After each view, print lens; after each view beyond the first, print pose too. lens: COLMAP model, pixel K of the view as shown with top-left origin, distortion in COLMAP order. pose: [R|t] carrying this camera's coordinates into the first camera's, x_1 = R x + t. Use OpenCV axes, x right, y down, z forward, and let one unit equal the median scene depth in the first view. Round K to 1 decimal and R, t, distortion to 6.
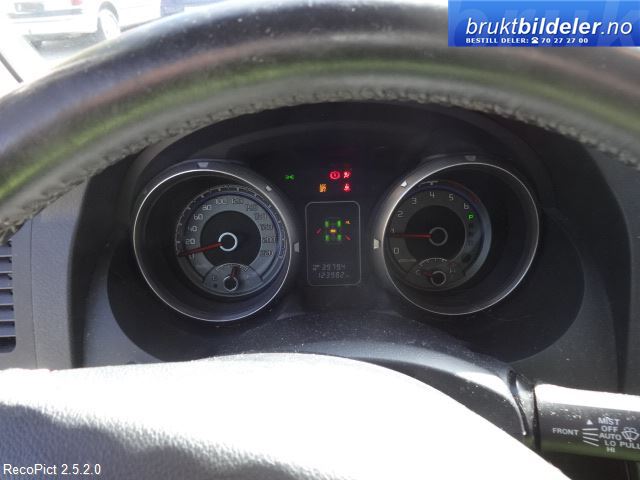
lens RADIAL K [[468.3, 0, 319.4], [0, 468.3, 241.0], [0, 0, 1]] dist [-0.003267, -0.000104]
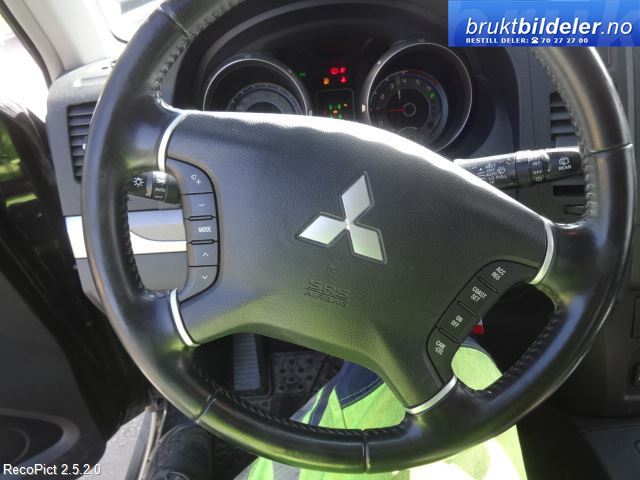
lens RADIAL K [[468.3, 0, 318.8], [0, 468.3, 237.8], [0, 0, 1]] dist [-0.003267, -0.000104]
pose [[0.998244, -0.053409, -0.025626, -0.004503], [0.054845, 0.996745, 0.059081, 0.275024], [0.022387, -0.060383, 0.997924, -0.441117]]
